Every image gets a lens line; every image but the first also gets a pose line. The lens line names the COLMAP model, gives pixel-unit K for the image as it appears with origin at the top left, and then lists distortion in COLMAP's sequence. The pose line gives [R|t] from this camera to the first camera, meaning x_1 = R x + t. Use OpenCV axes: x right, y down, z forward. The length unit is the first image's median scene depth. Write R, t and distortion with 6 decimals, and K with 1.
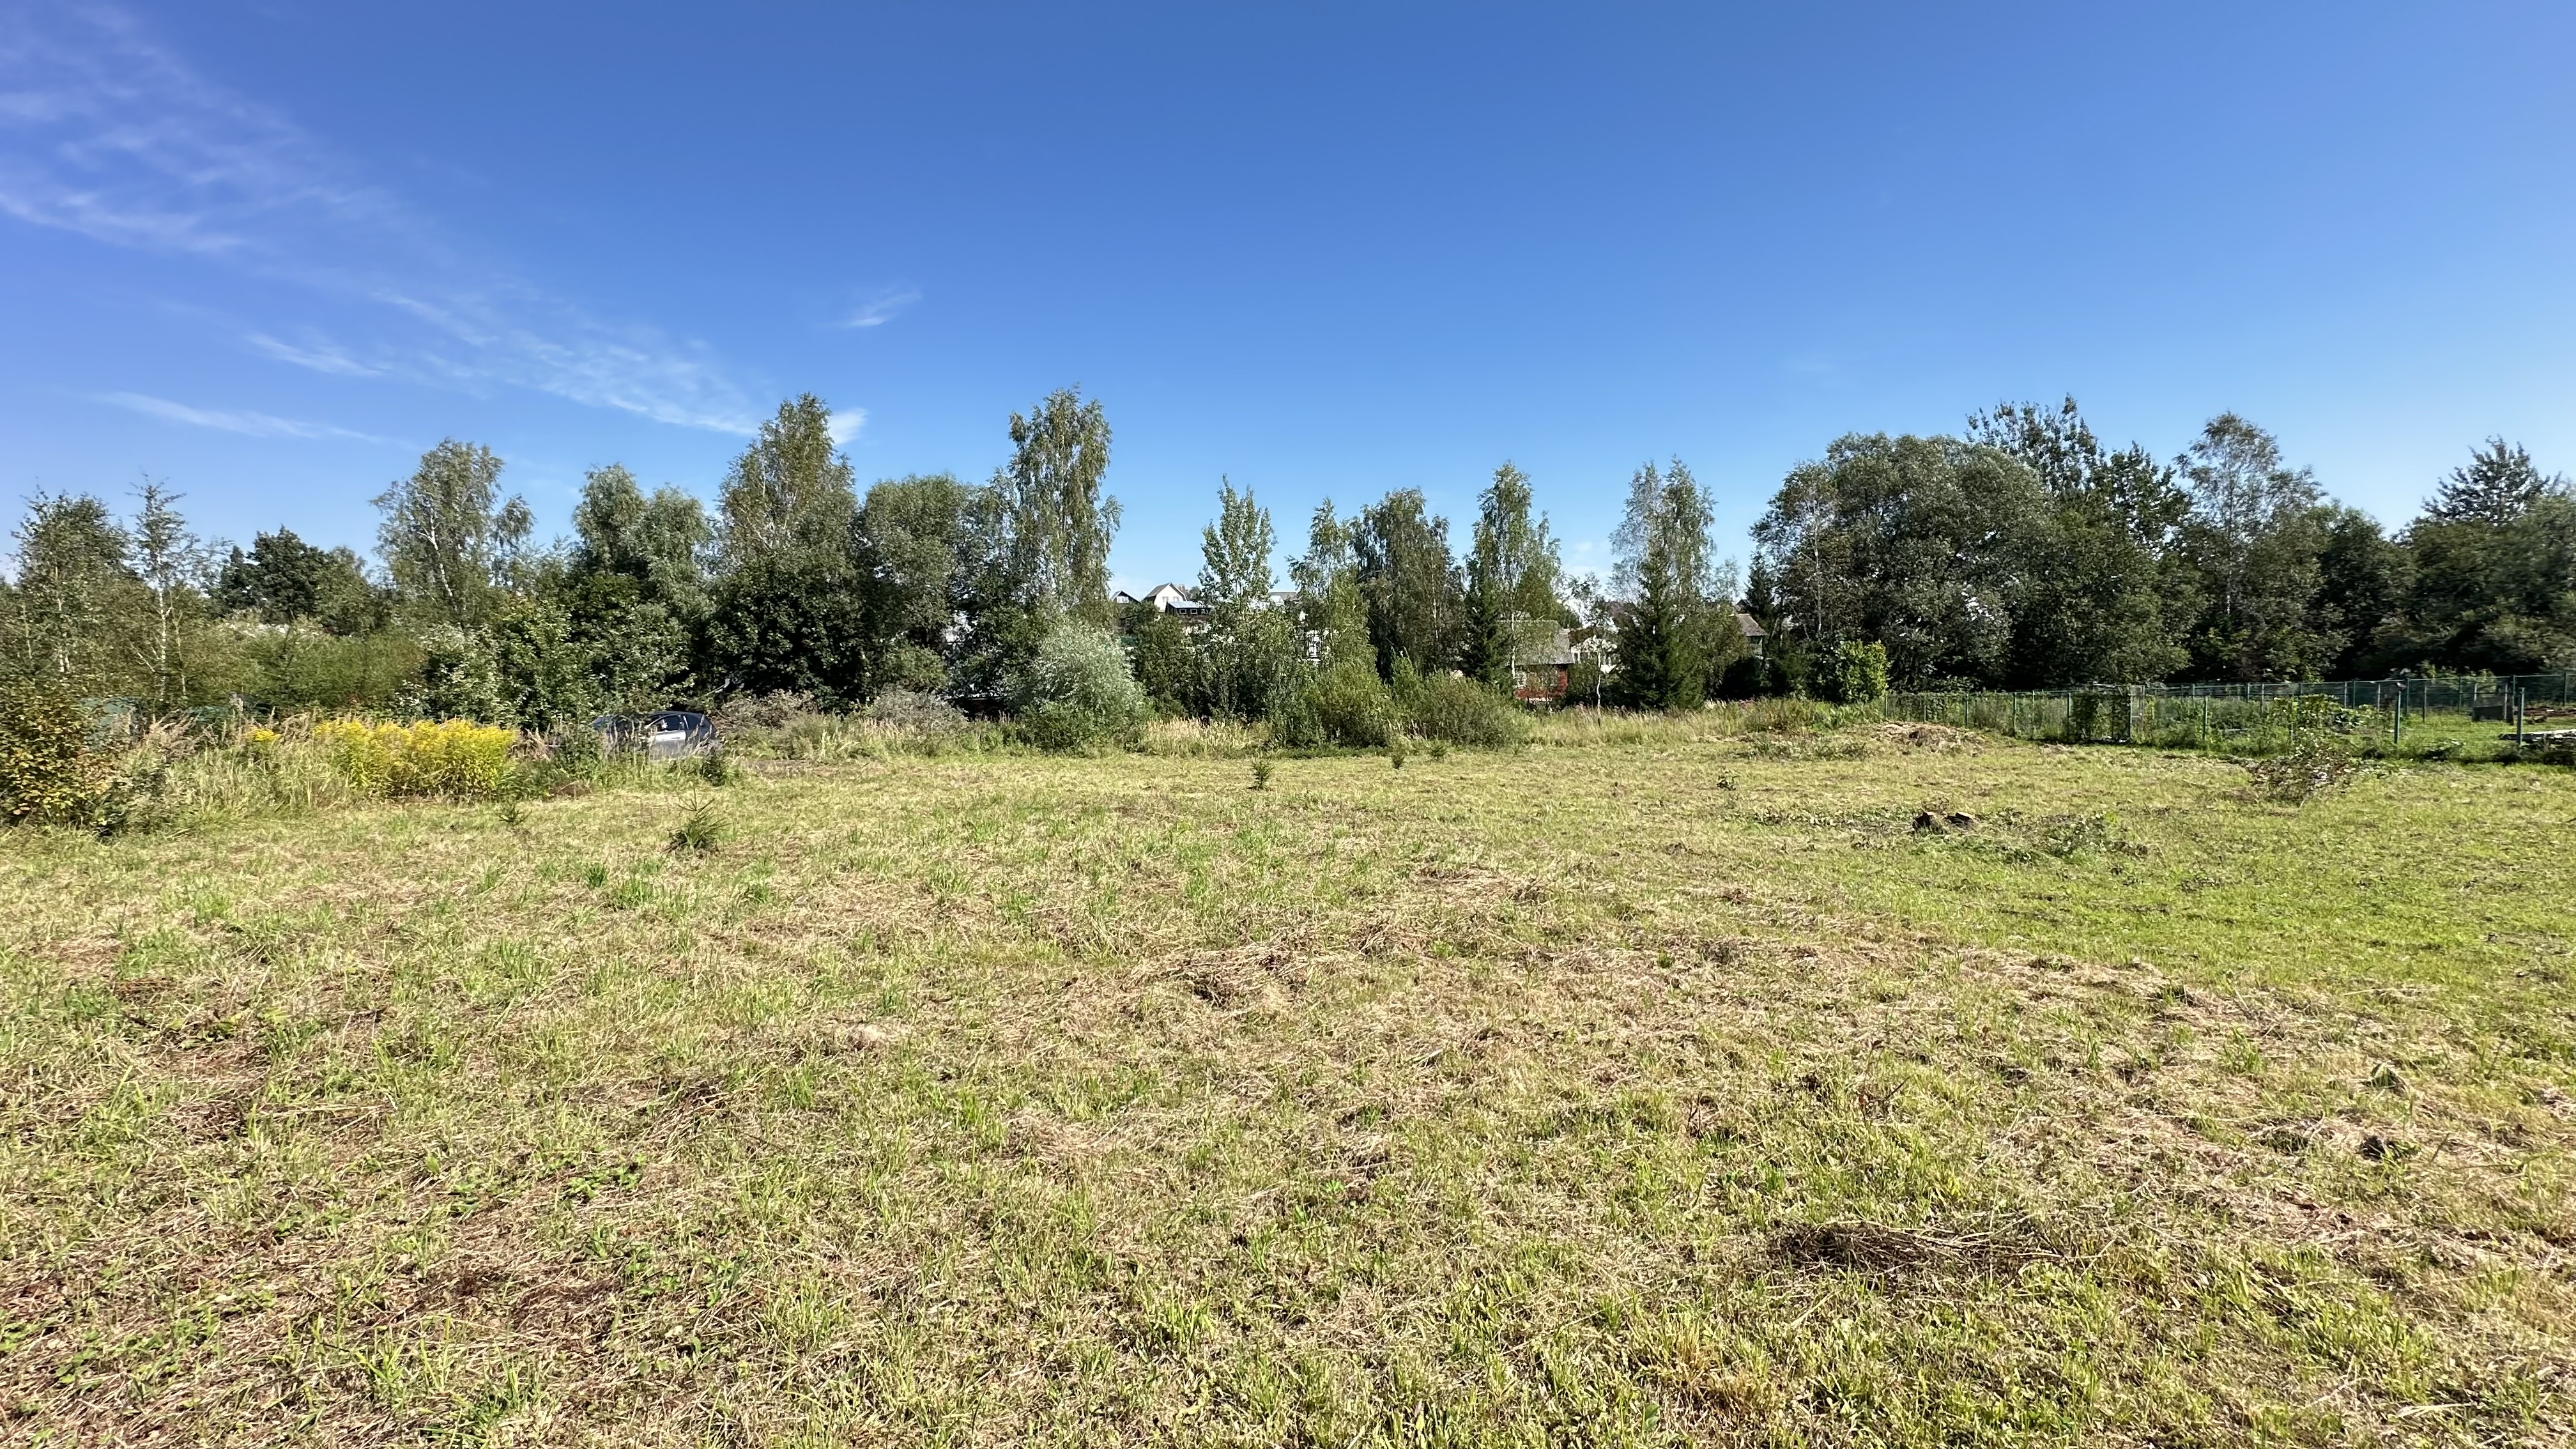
lens RADIAL K [[1018.6, 0, 1290.6], [0, 1018.6, 738.4], [0, 0, 1]] dist [-0.003852, 0.000391]
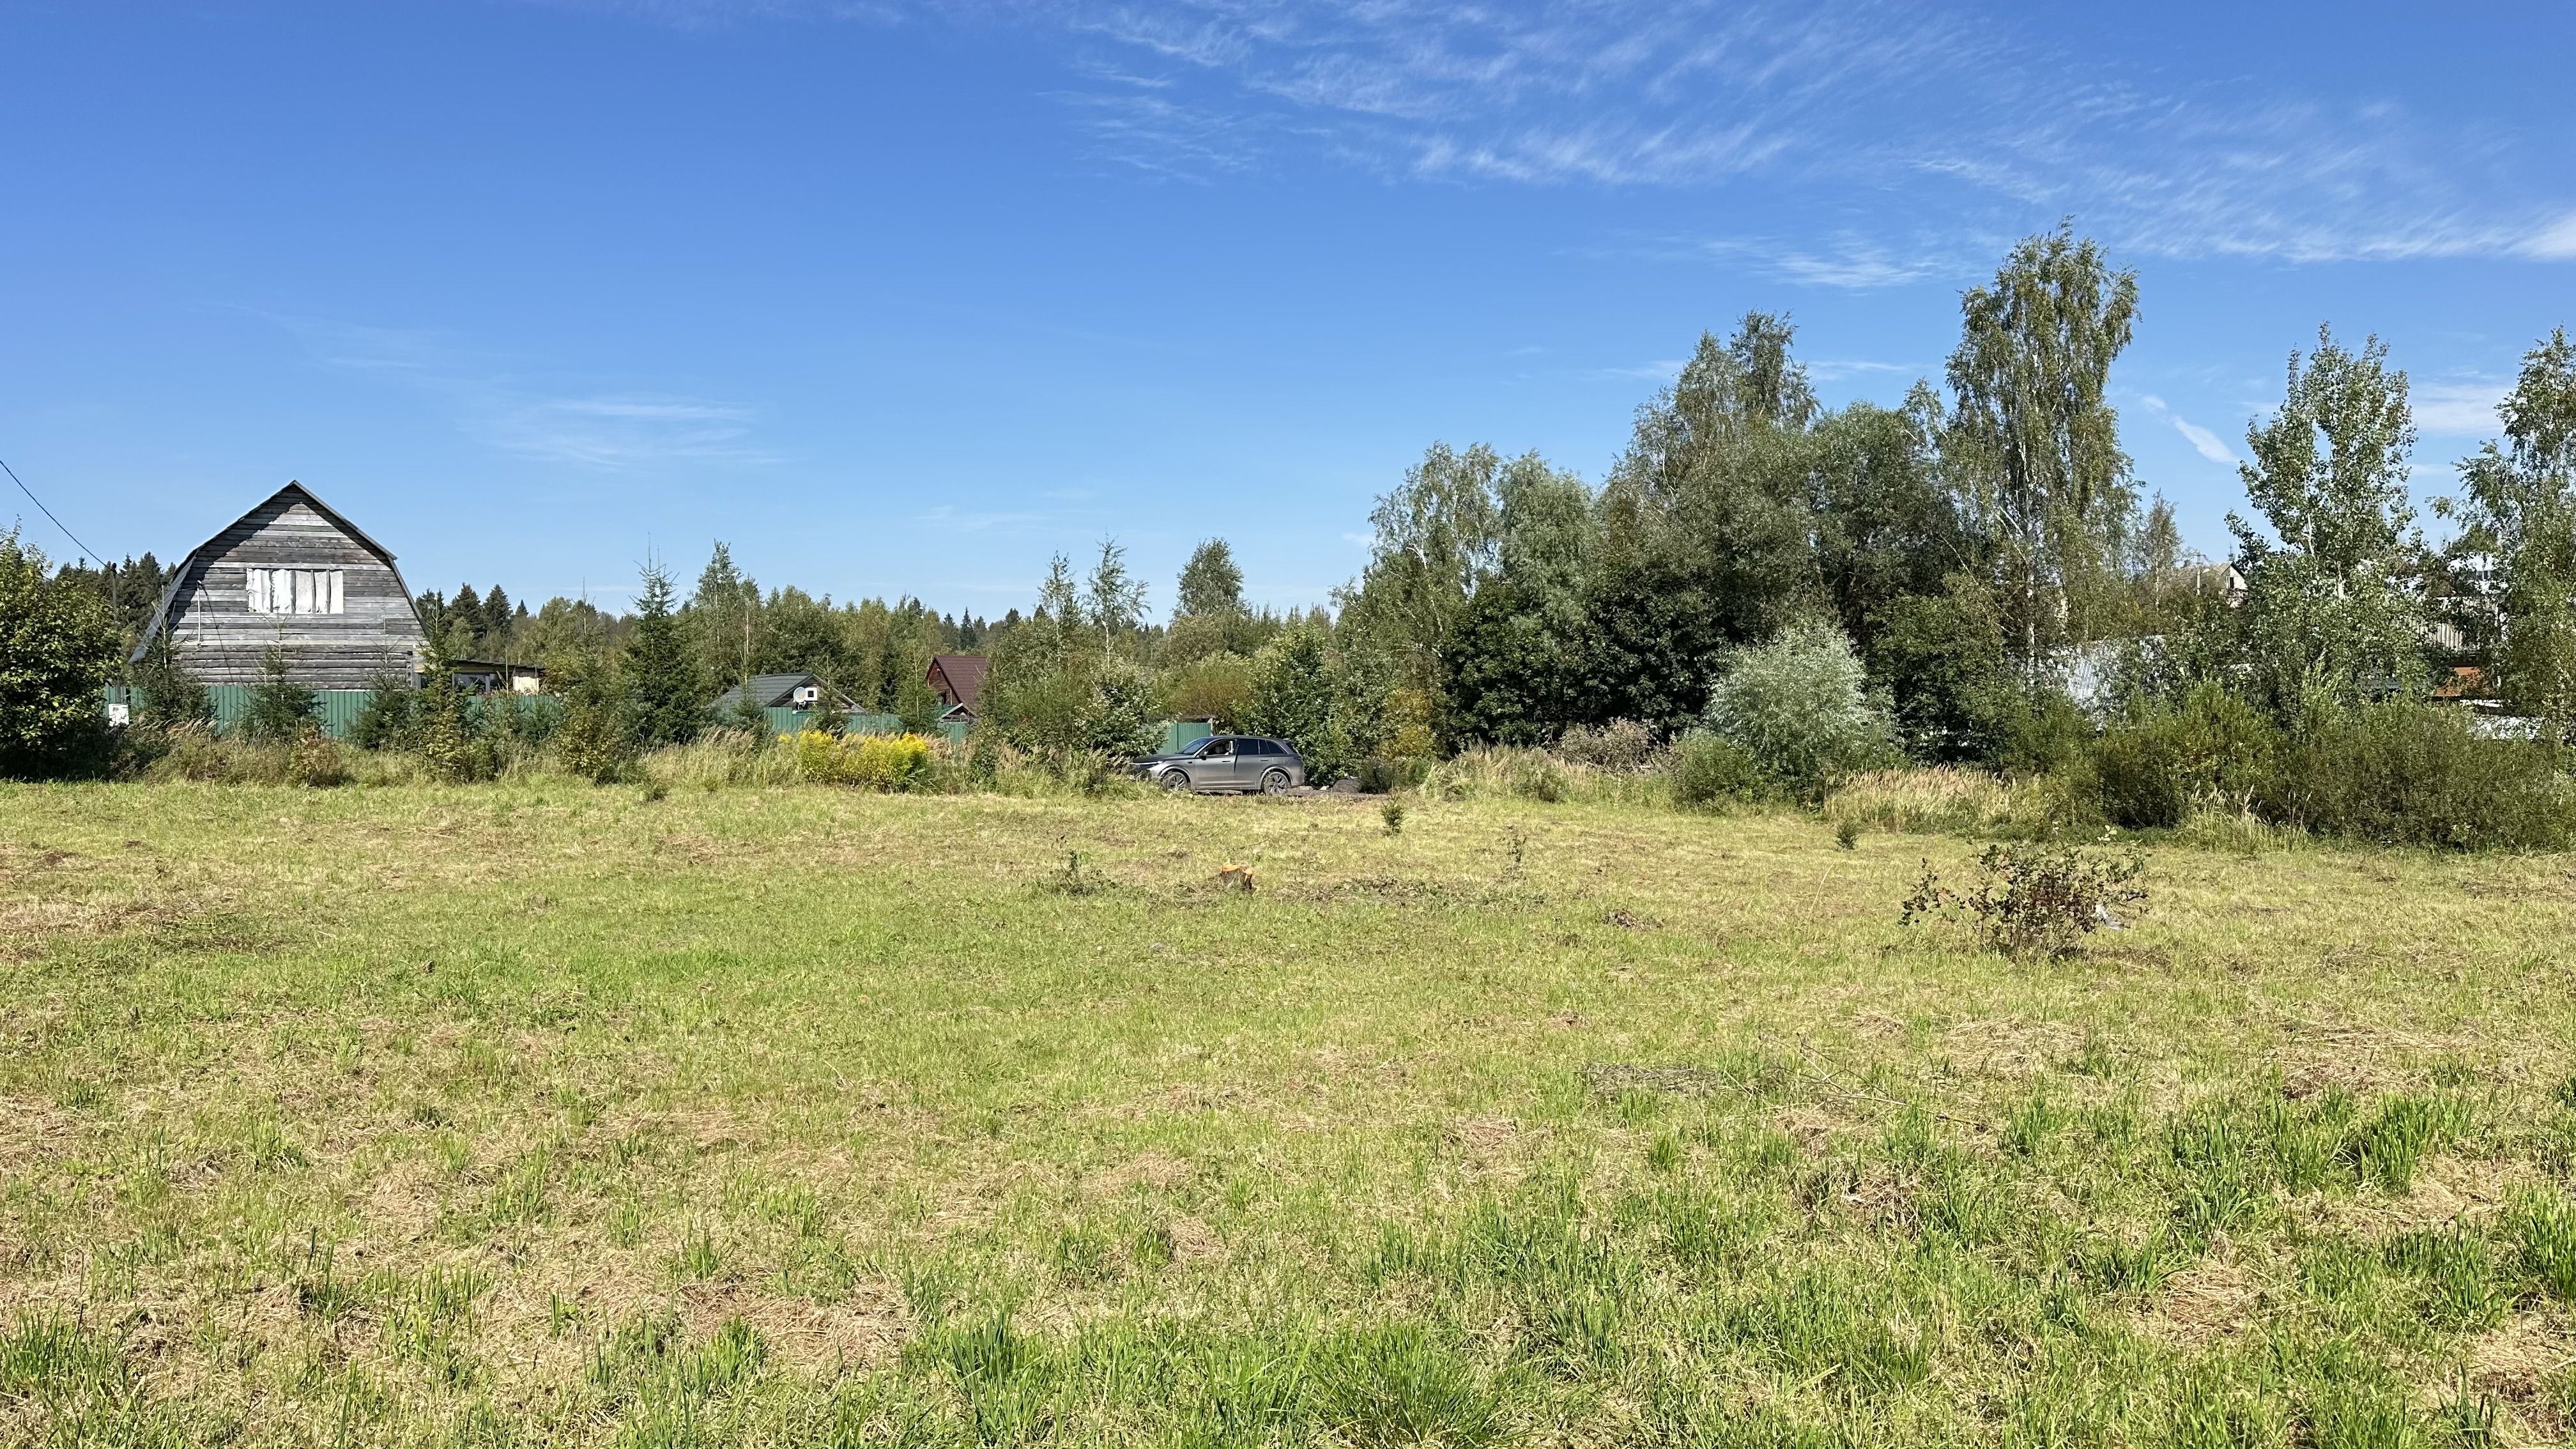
lens RADIAL K [[1781.6, 0, 1293.3], [0, 1781.6, 740.1], [0, 0, 1]] dist [0.098213, -0.125903]
pose [[0.514599, 0.020938, -0.857175, 0.545881], [-0.052980, 0.998568, -0.007415, -0.006853], [0.855793, 0.049229, 0.514971, 0.072500]]
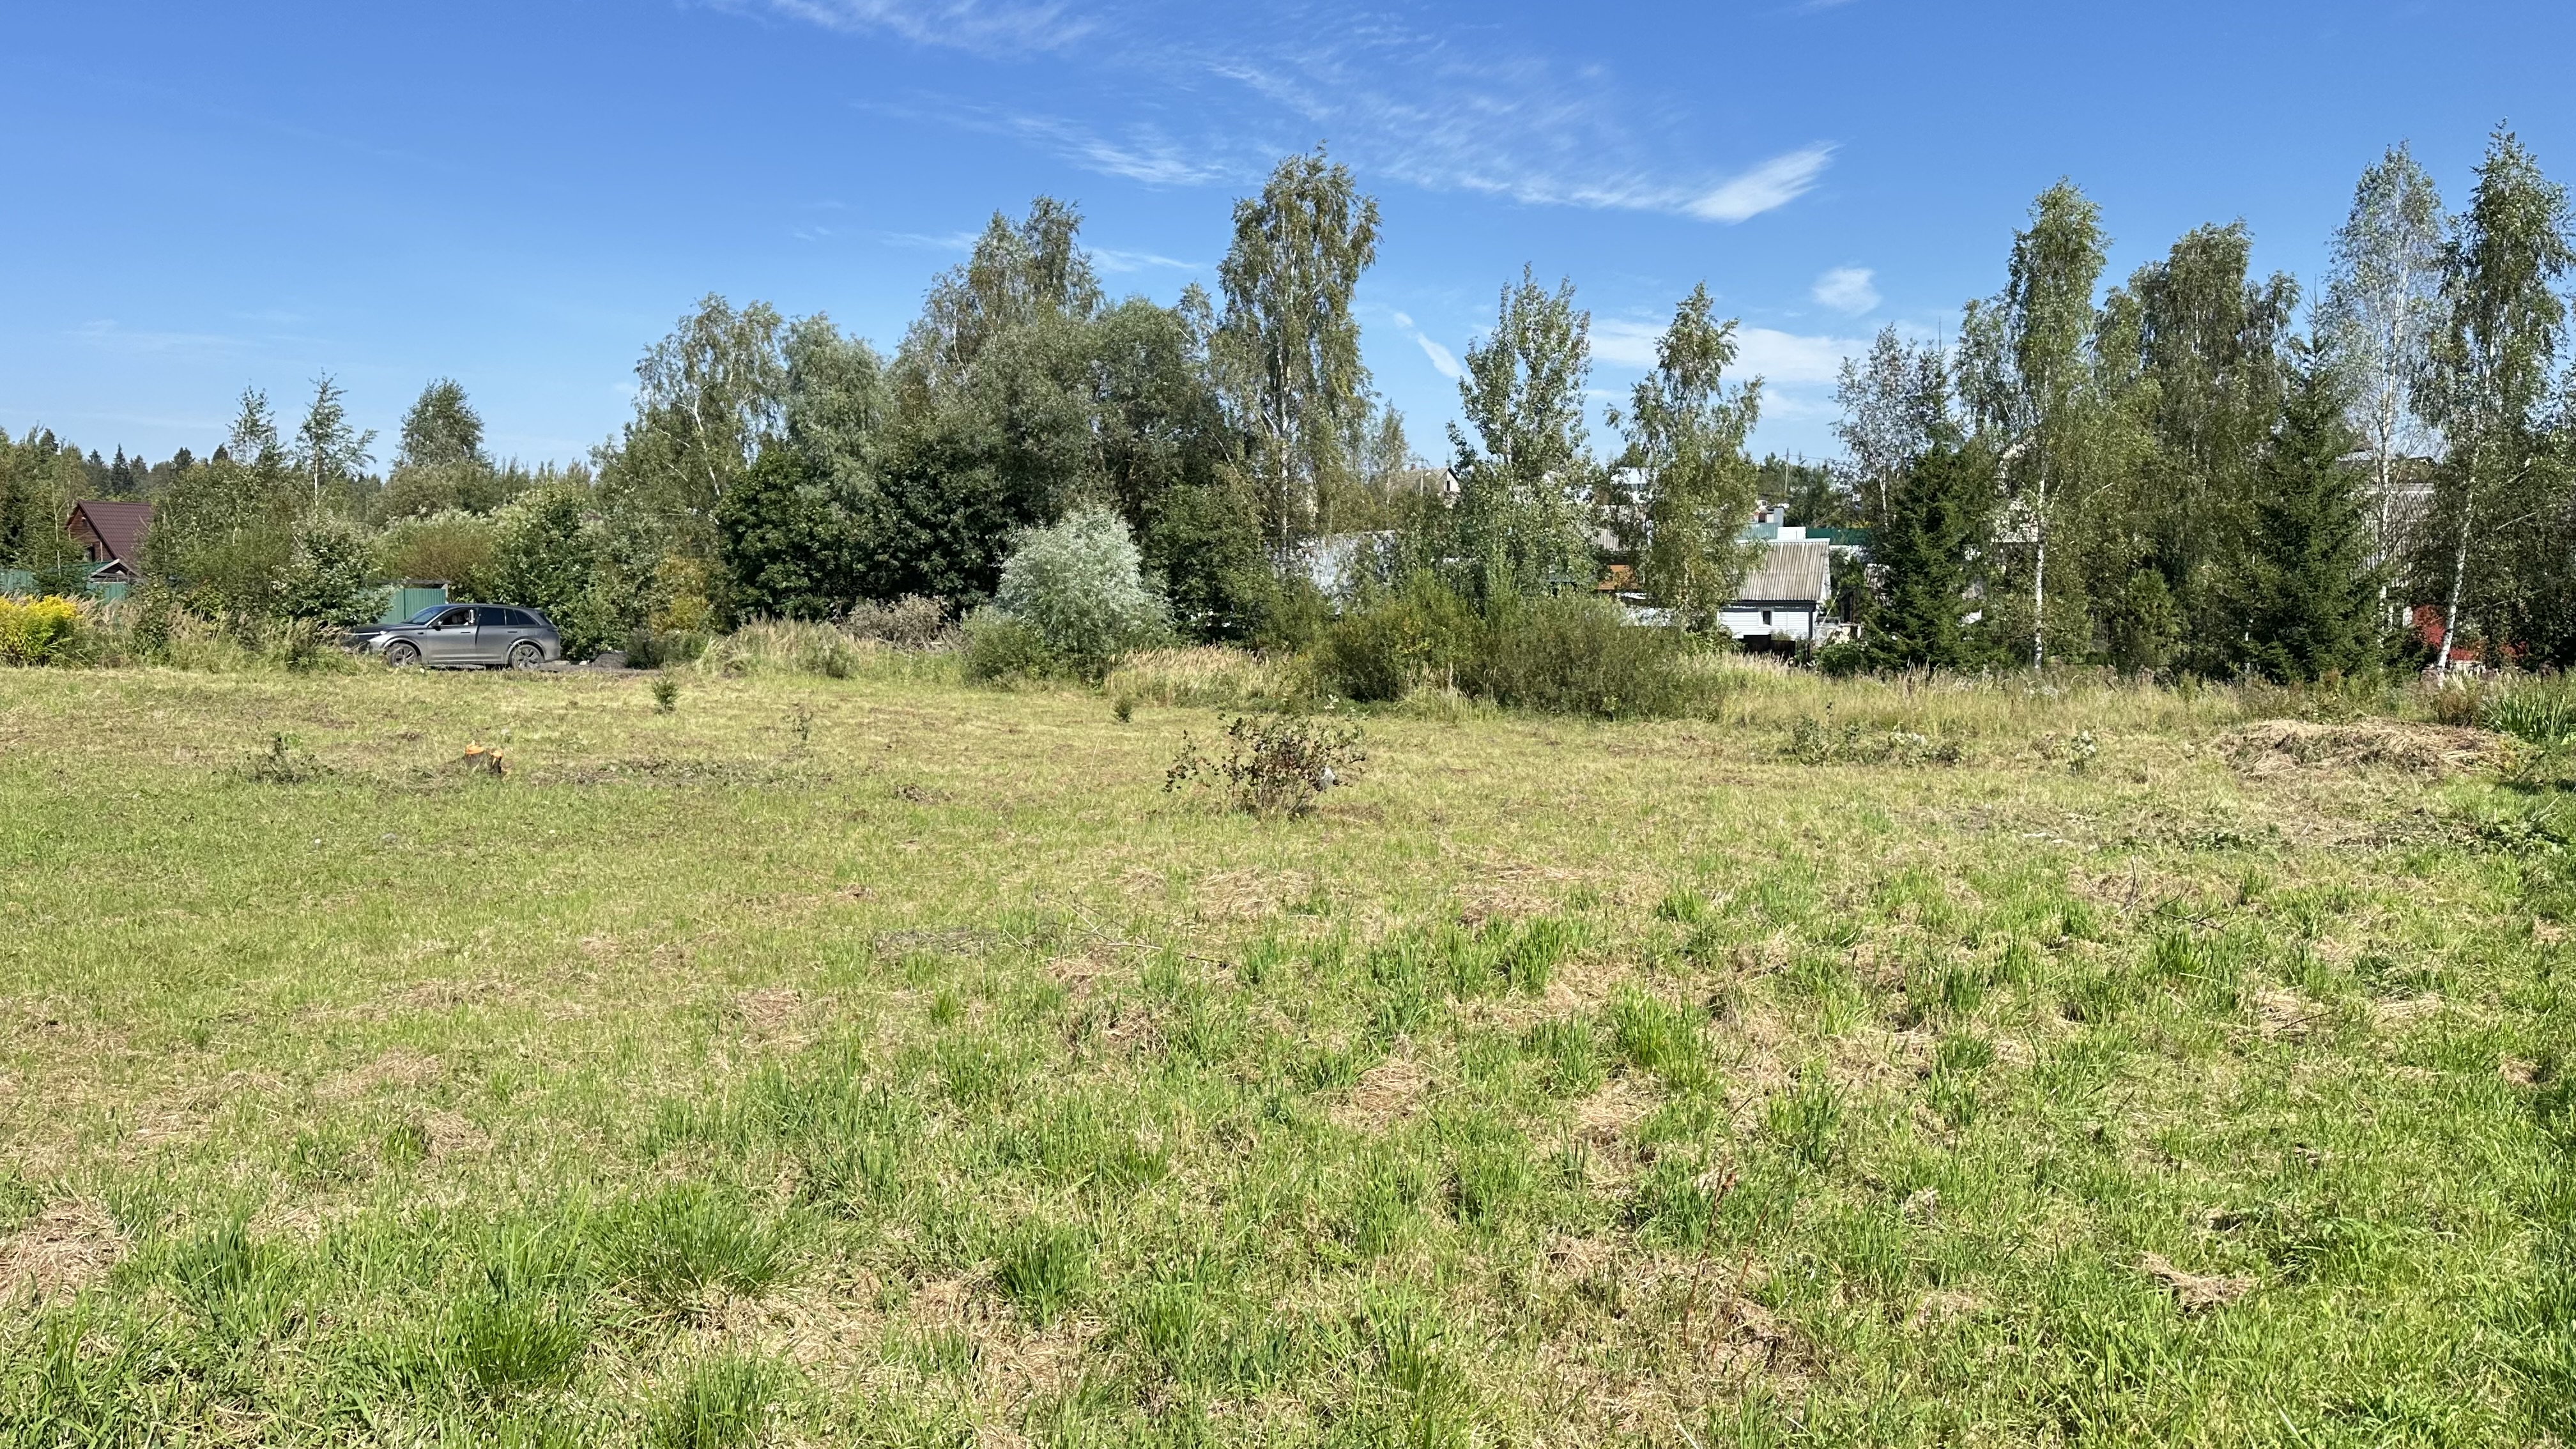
lens RADIAL K [[1781.6, 0, 1300.7], [0, 1781.6, 711.8], [0, 0, 1]] dist [0.098213, -0.125903]
pose [[0.804308, 0.062664, -0.590900, 0.553619], [-0.060582, 0.997890, 0.023363, -0.007205], [0.591117, 0.017007, 0.806407, 0.066312]]
